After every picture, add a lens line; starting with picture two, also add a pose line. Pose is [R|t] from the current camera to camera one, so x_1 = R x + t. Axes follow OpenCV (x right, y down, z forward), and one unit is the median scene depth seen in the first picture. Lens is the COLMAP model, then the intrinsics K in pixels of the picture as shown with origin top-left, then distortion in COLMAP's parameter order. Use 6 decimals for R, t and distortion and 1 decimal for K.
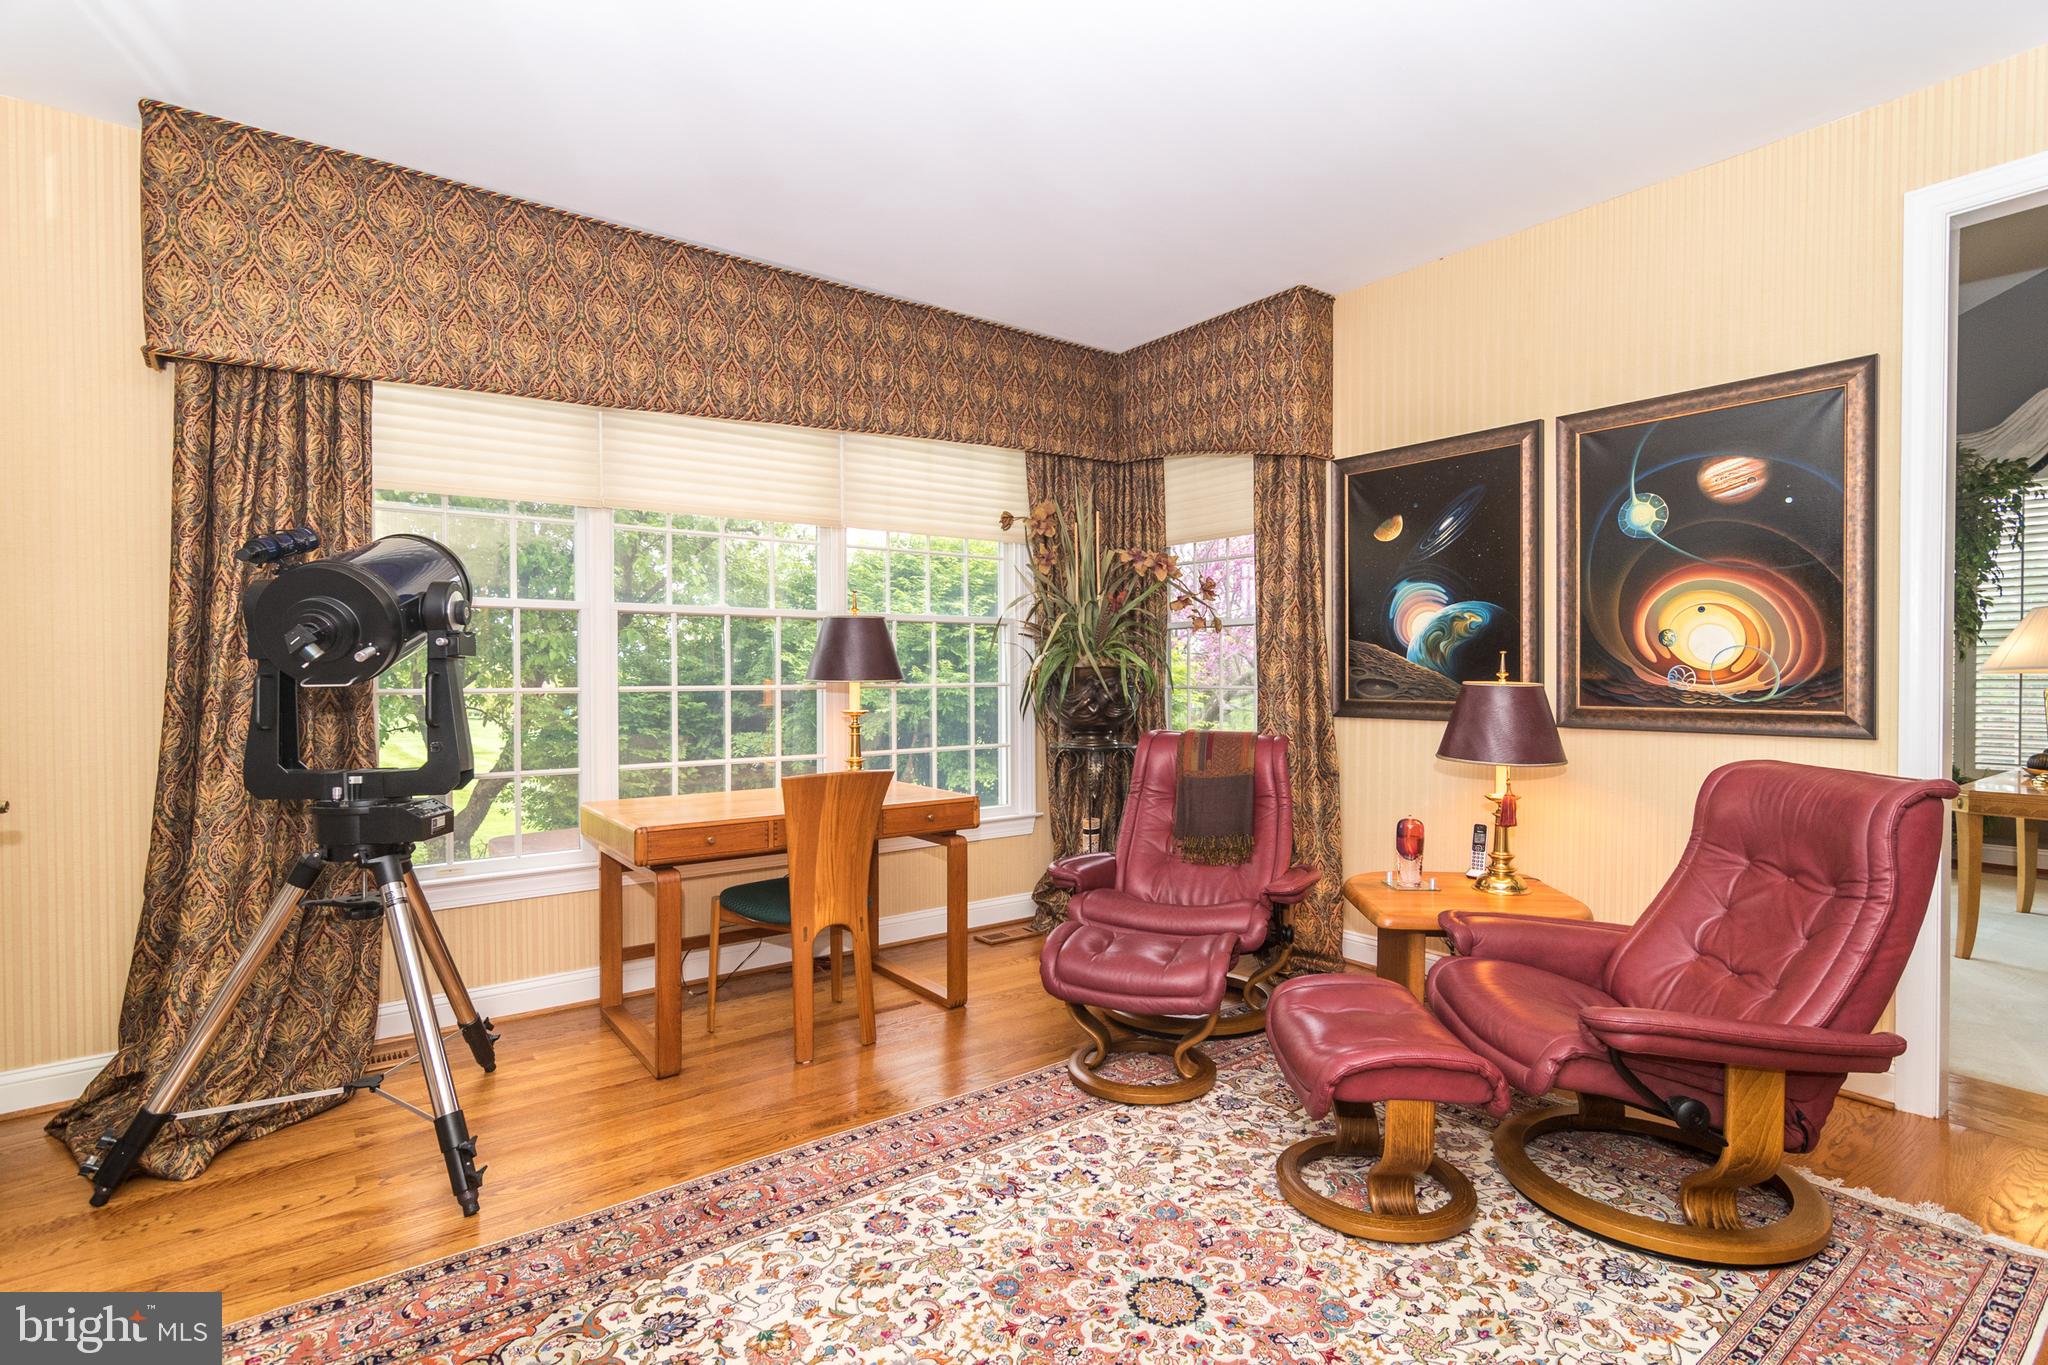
lens RADIAL K [[992.3, 0, 1026.4], [0, 992.3, 678.6], [0, 0, 1]] dist [-0.003602, 0.001254]
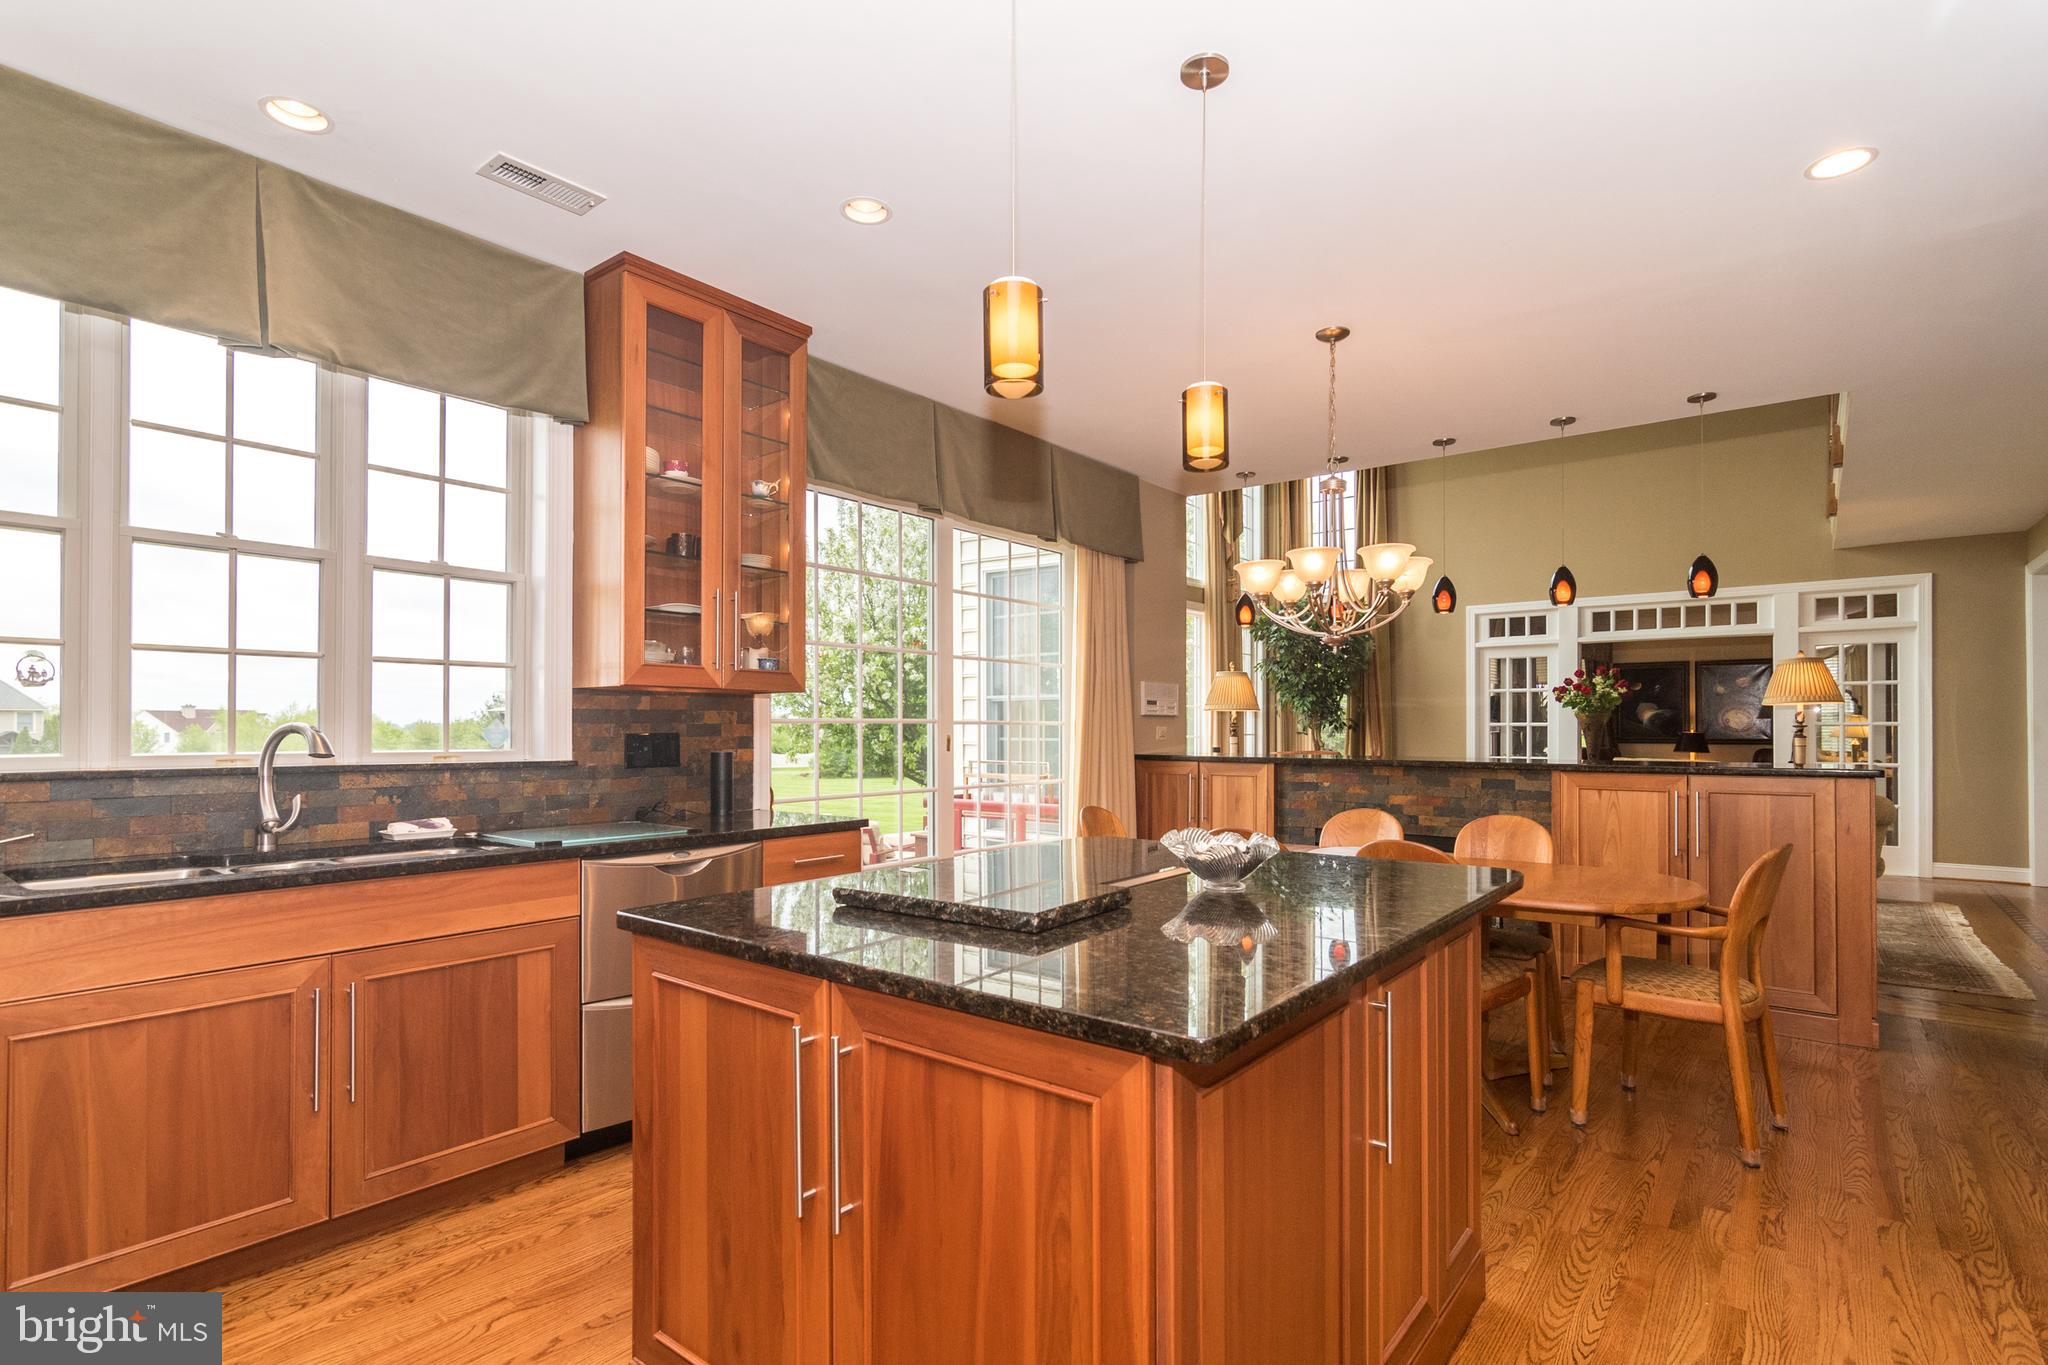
lens RADIAL K [[992.3, 0, 1001.3], [0, 992.3, 723.7], [0, 0, 1]] dist [-0.003602, 0.001254]
pose [[0.966427, 0.001927, 0.256933, -2.640910], [0.000620, 0.999951, -0.009832, 0.007150], [-0.256939, 0.009661, 0.966379, -1.741408]]
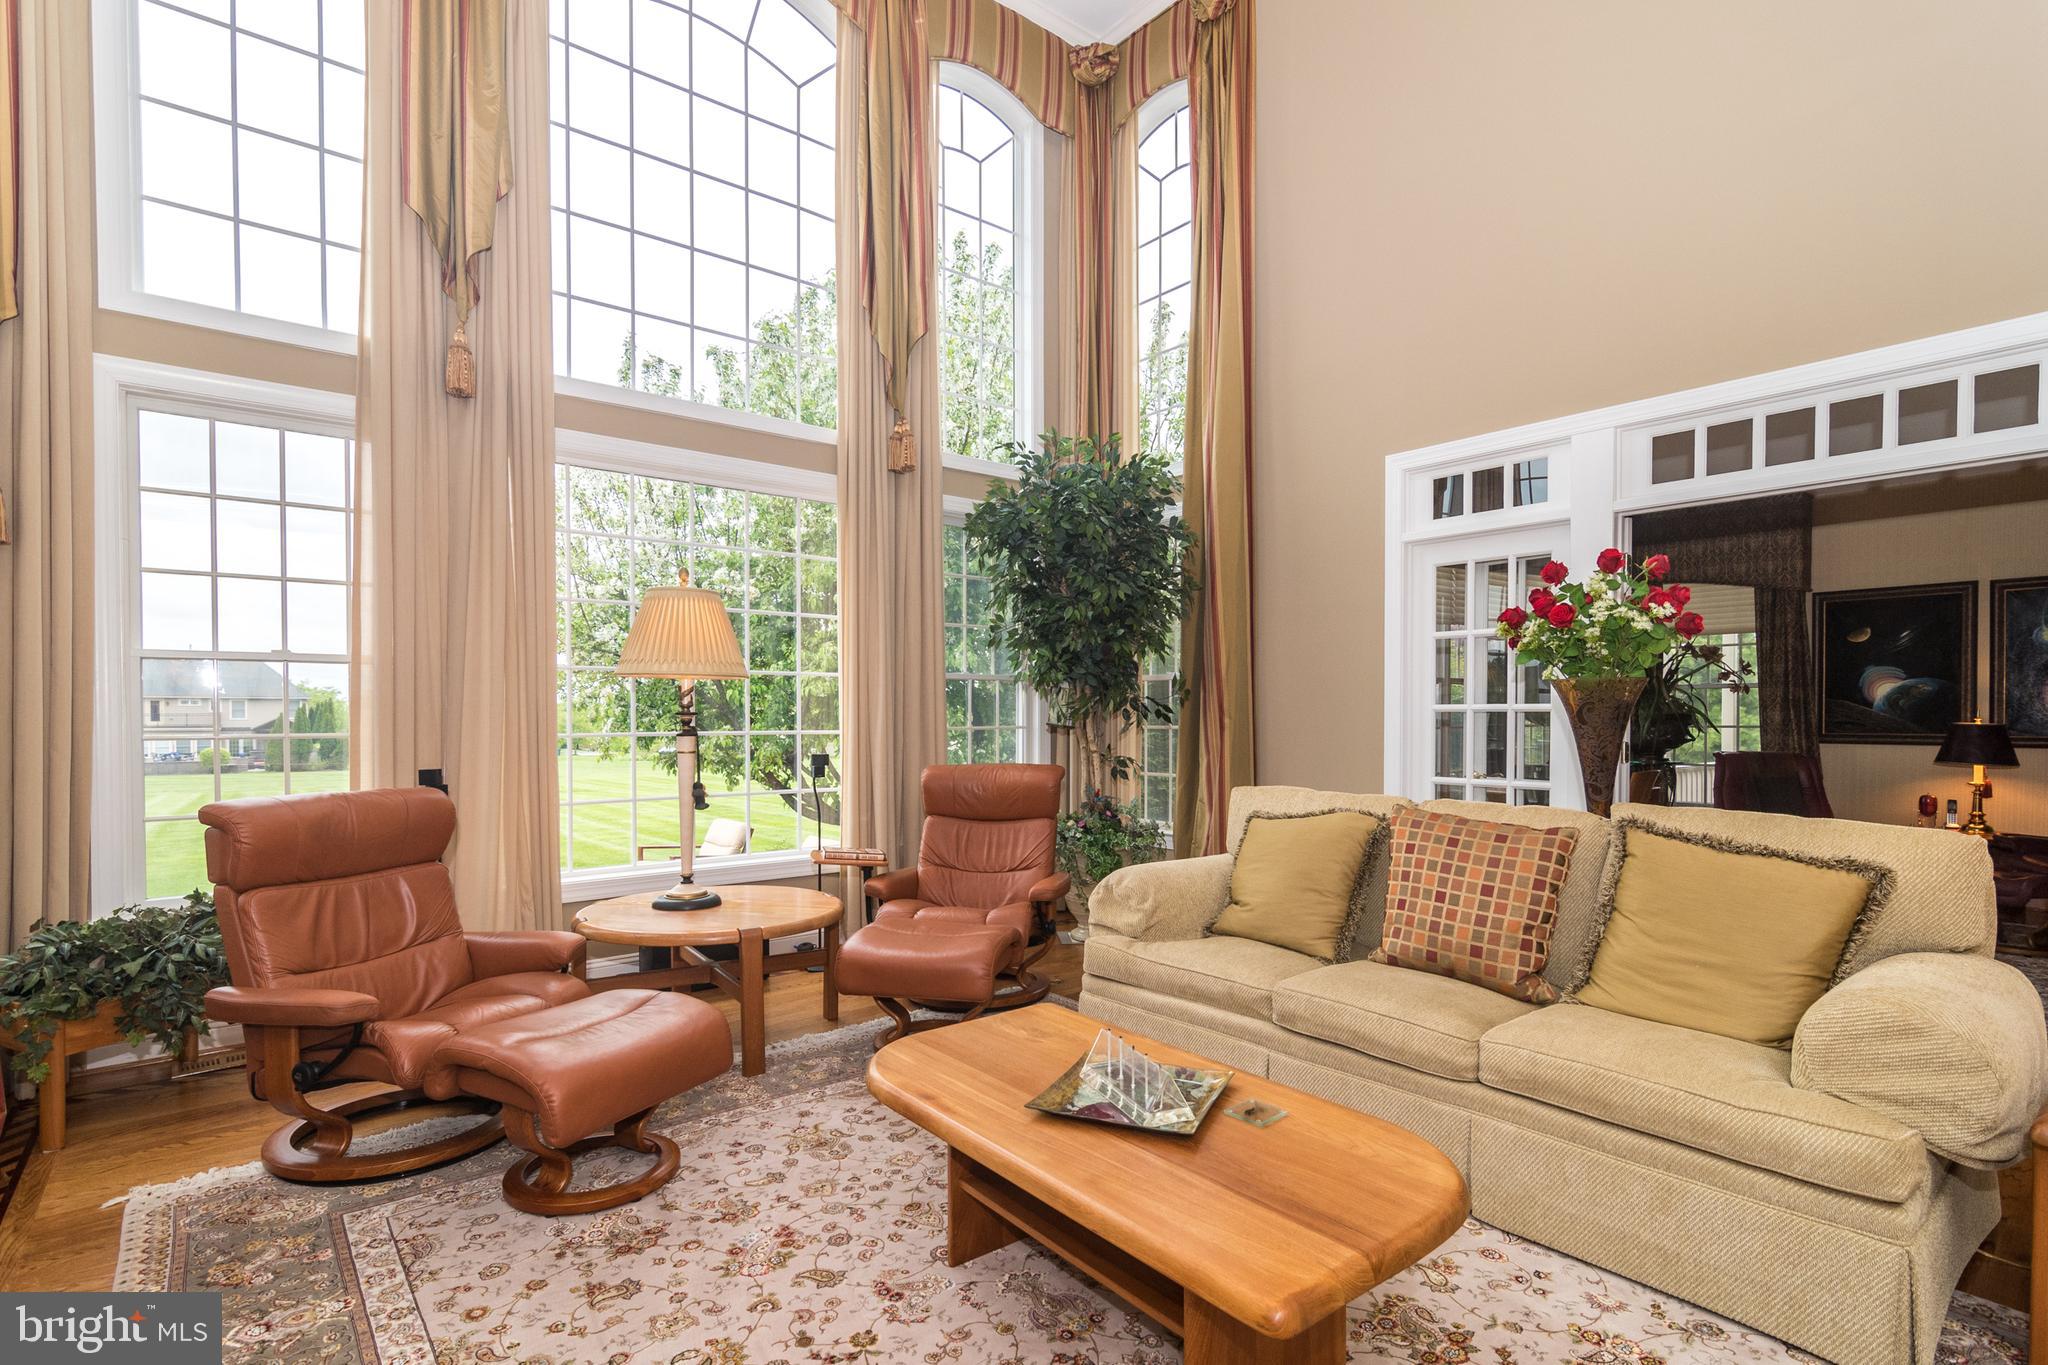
lens RADIAL K [[992.3, 0, 1033.0], [0, 992.3, 726.6], [0, 0, 1]] dist [-0.003602, 0.001254]
pose [[0.998261, -0.002984, 0.058874, -1.193311], [0.002796, 0.999991, 0.003271, -0.000324], [-0.058883, -0.003101, 0.998260, -0.652407]]
